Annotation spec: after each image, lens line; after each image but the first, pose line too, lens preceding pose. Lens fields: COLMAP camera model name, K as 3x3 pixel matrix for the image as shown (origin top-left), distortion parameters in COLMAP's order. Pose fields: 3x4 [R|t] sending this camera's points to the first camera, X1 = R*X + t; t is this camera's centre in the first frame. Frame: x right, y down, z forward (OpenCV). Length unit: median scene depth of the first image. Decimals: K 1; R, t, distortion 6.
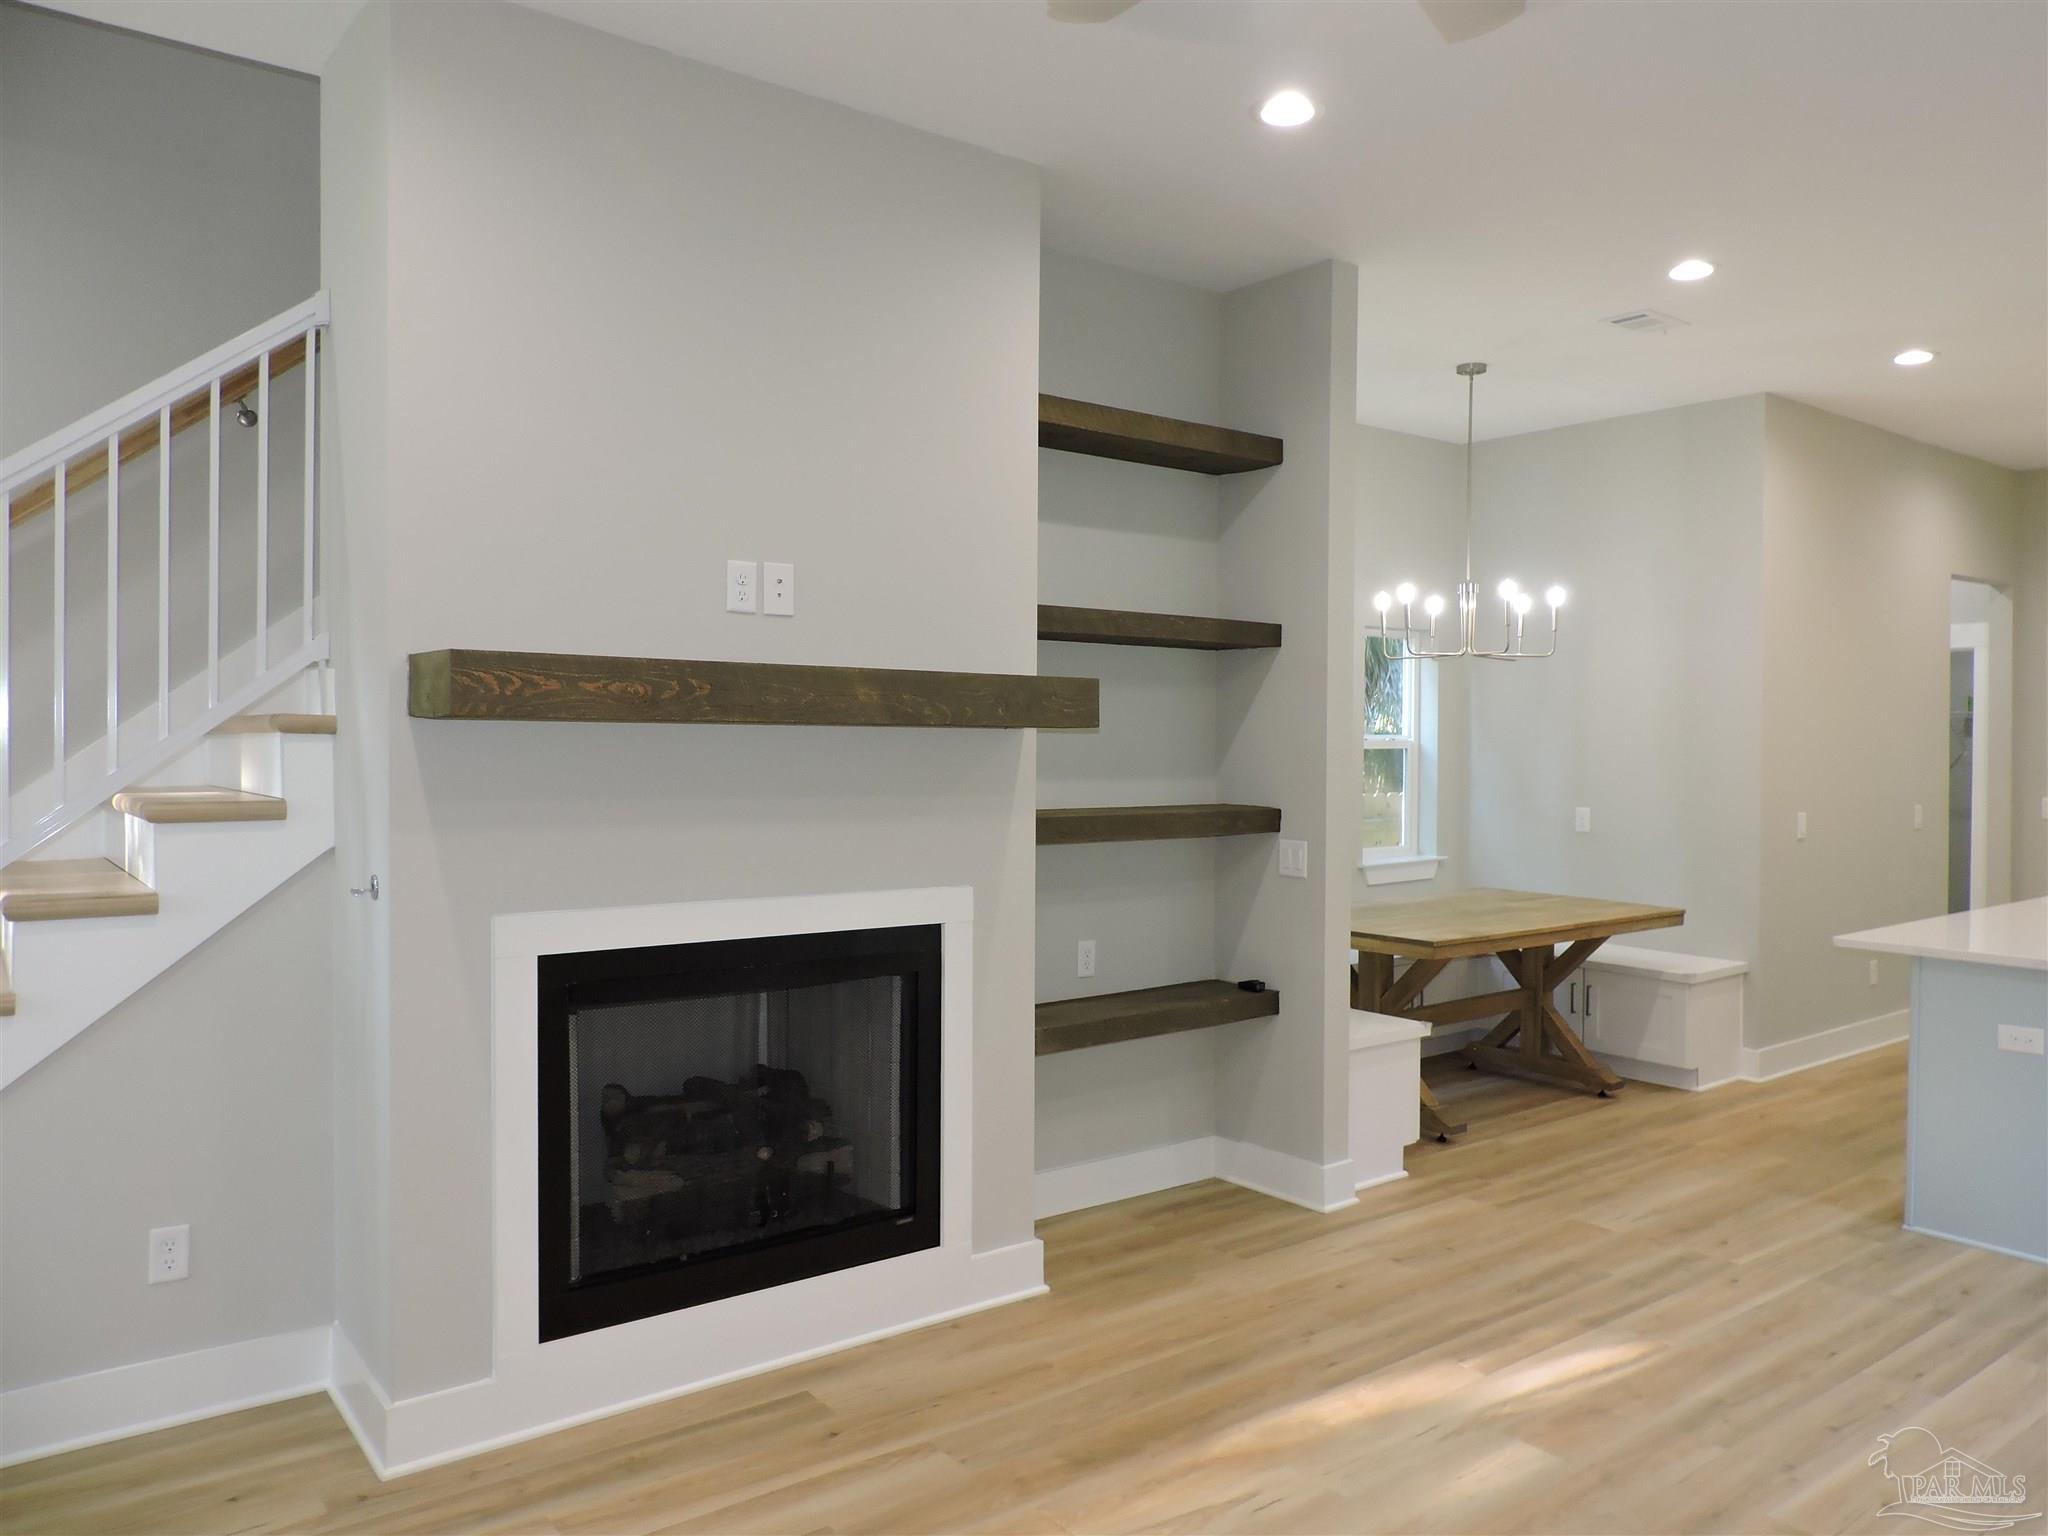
lens RADIAL K [[1468.1, 0, 1024.0], [0, 1468.1, 768.0], [0, 0, 1]] dist [-0.049203, 0.000492]
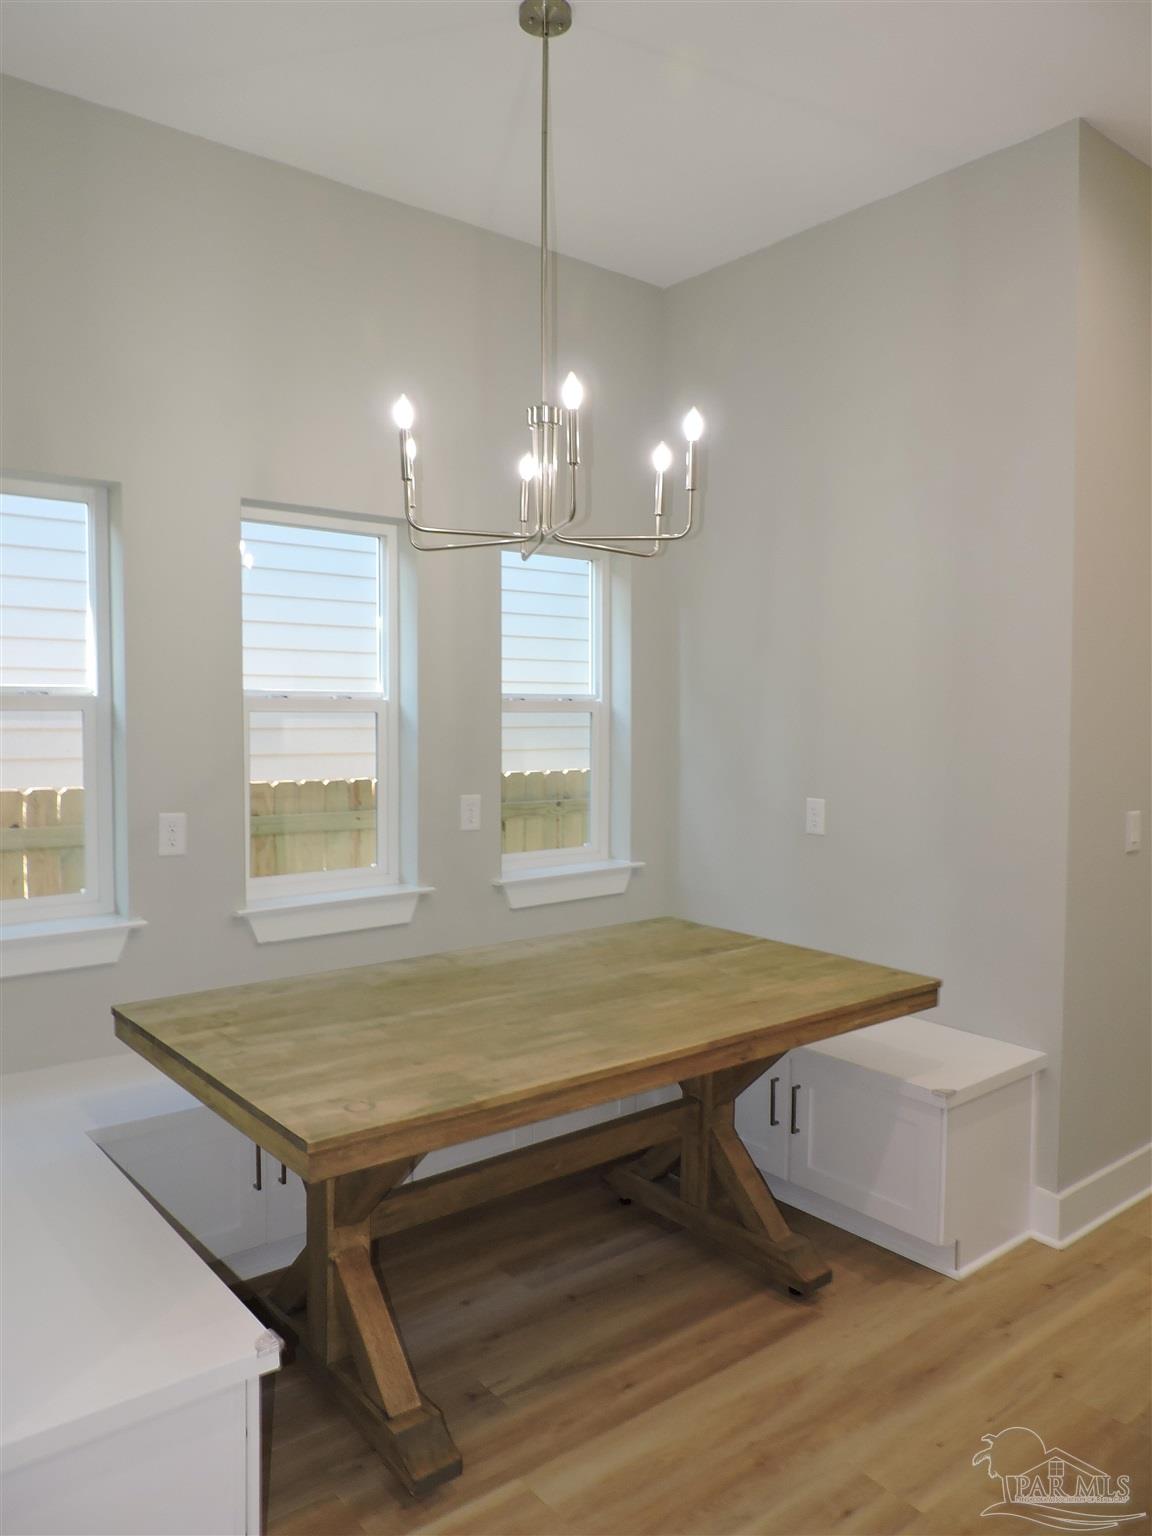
lens RADIAL K [[1101.1, 0, 576.0], [0, 1101.1, 768.0], [0, 0, 1]] dist [-0.049203, 0.000492]
pose [[0.999558, -0.004348, 0.029413, 0.283460], [0.003344, 0.999413, 0.034099, -0.005614], [-0.029544, -0.033986, 0.998986, 0.541019]]
